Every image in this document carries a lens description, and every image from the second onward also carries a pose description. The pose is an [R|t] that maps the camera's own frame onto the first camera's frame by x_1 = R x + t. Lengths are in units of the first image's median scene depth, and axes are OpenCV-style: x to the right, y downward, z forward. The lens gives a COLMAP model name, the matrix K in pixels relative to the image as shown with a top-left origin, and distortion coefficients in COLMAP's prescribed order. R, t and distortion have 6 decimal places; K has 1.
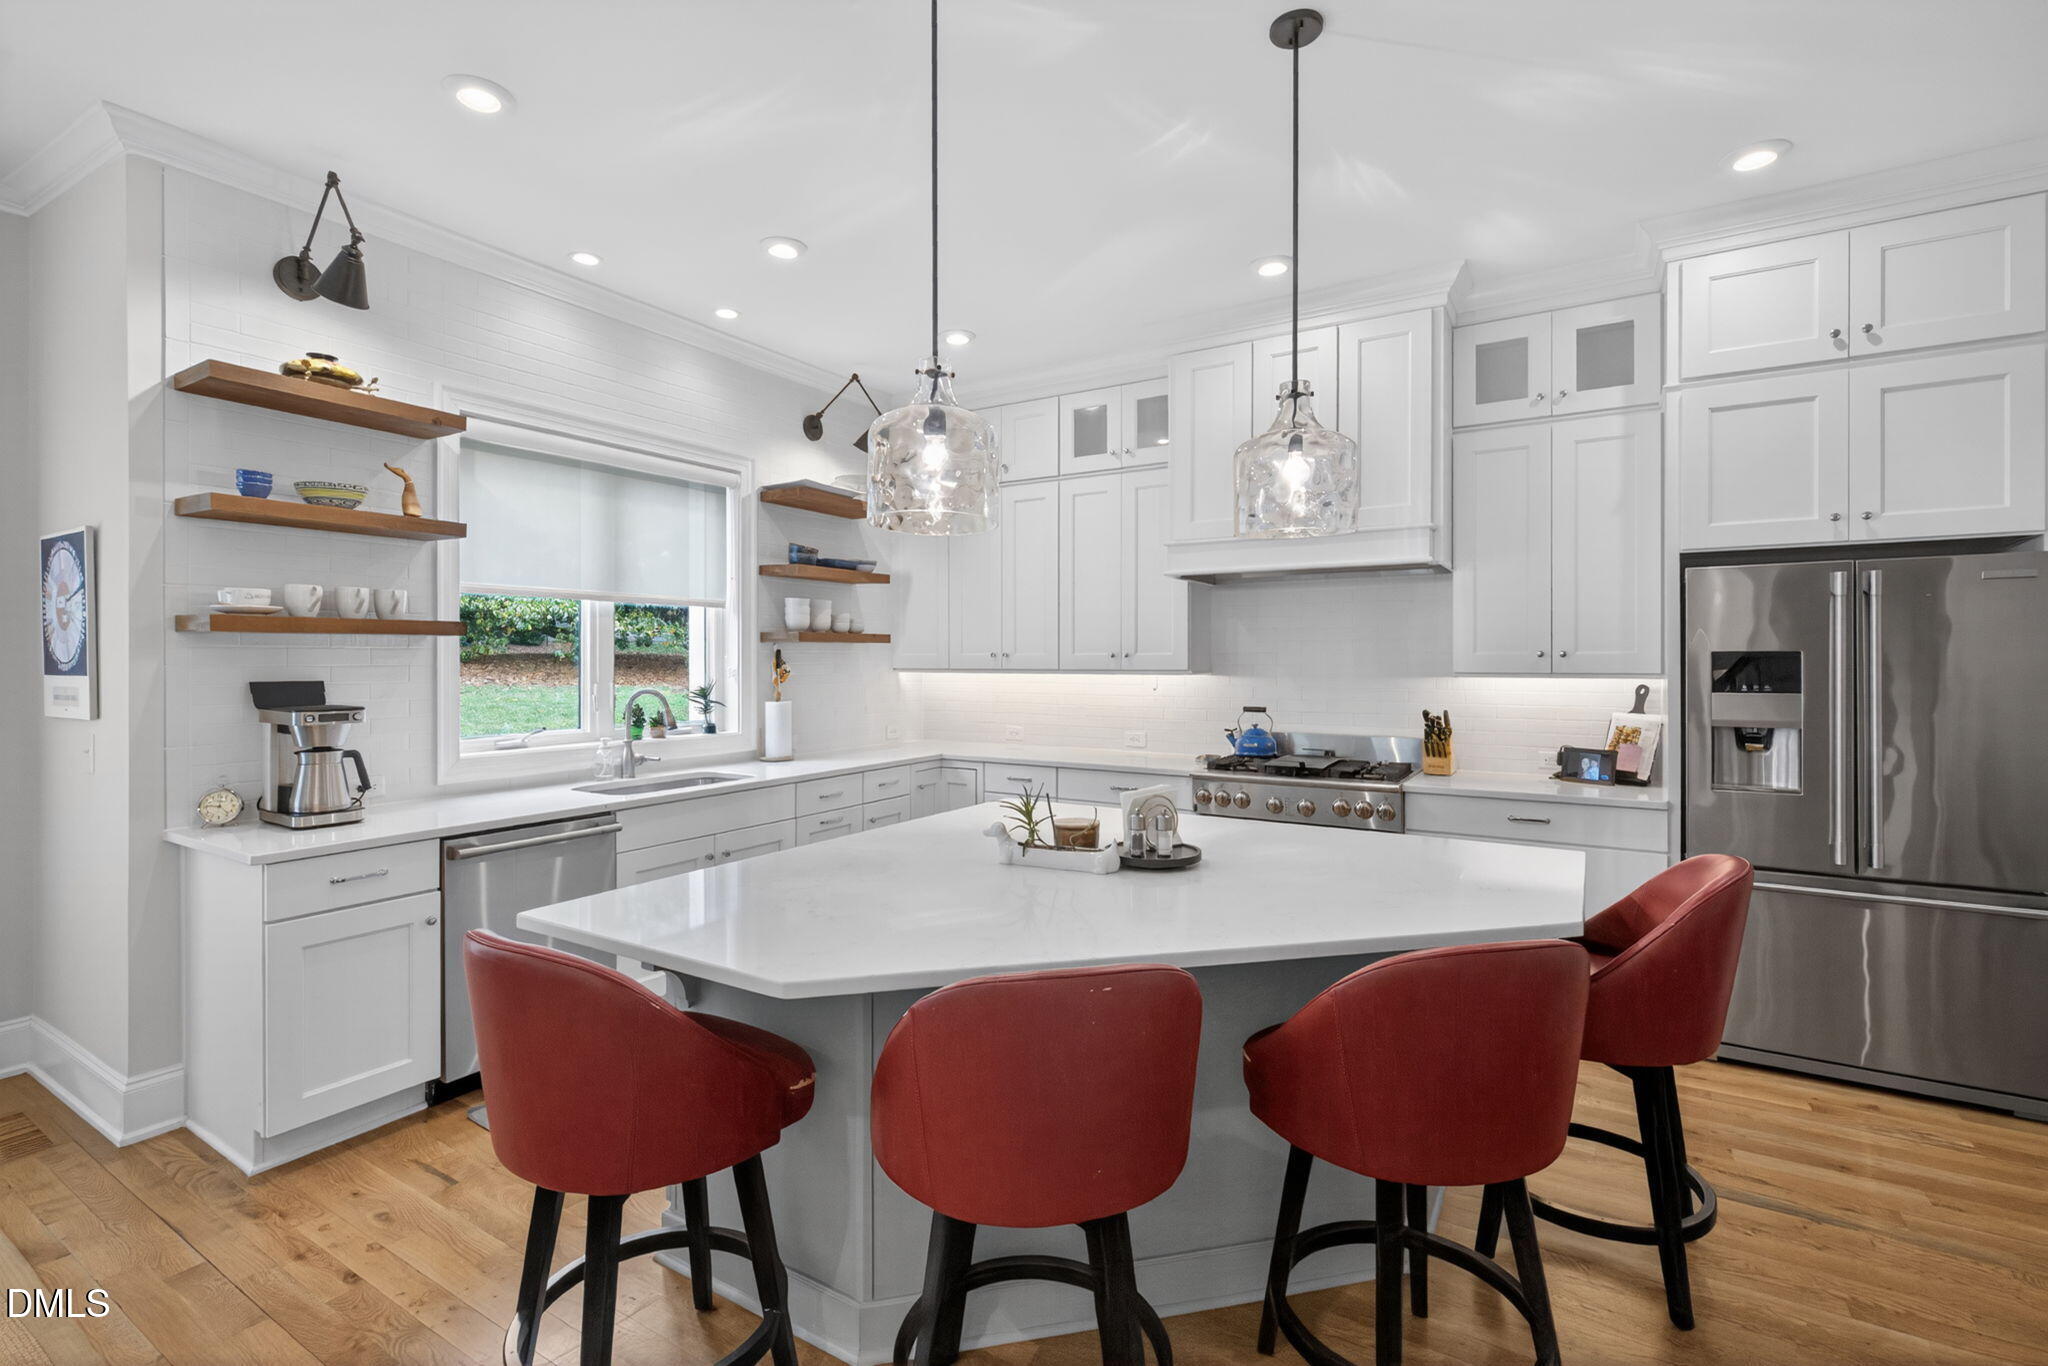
lens RADIAL K [[939.6, 0, 1020.4], [0, 939.6, 662.8], [0, 0, 1]] dist [0.000997, -0.000445]
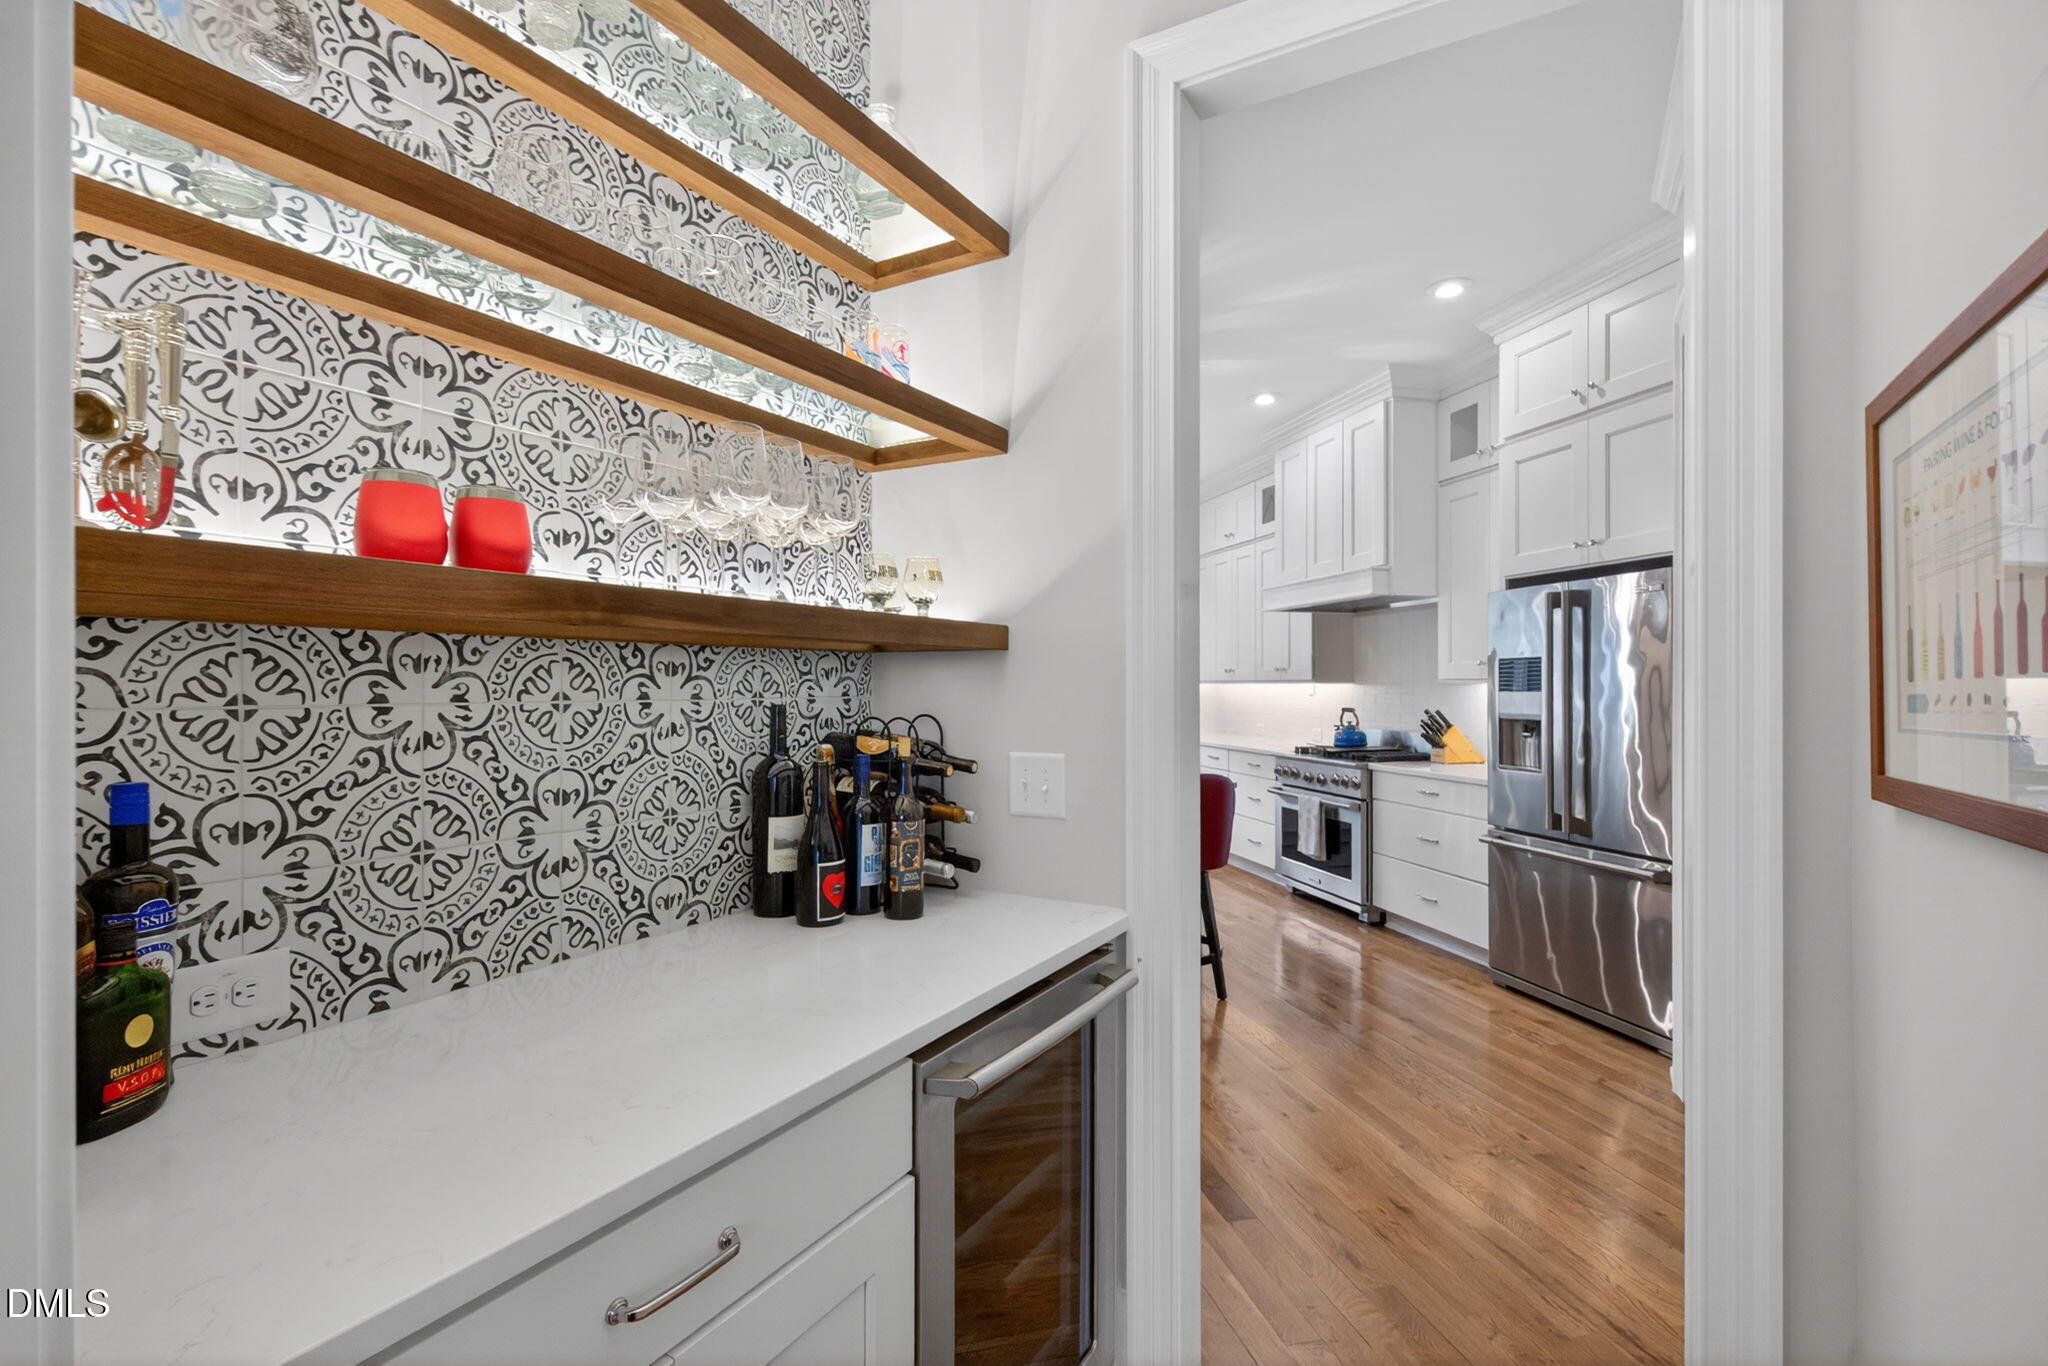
lens RADIAL K [[915.9, 0, 1024.0], [0, 915.9, 683.0], [0, 0, 1]] dist [0.000881, -0.000018]
pose [[0.735160, -0.002849, -0.677888, 0.855614], [-0.000173, 0.999990, -0.004390, 0.019944], [0.677894, 0.003345, 0.735152, -0.253292]]
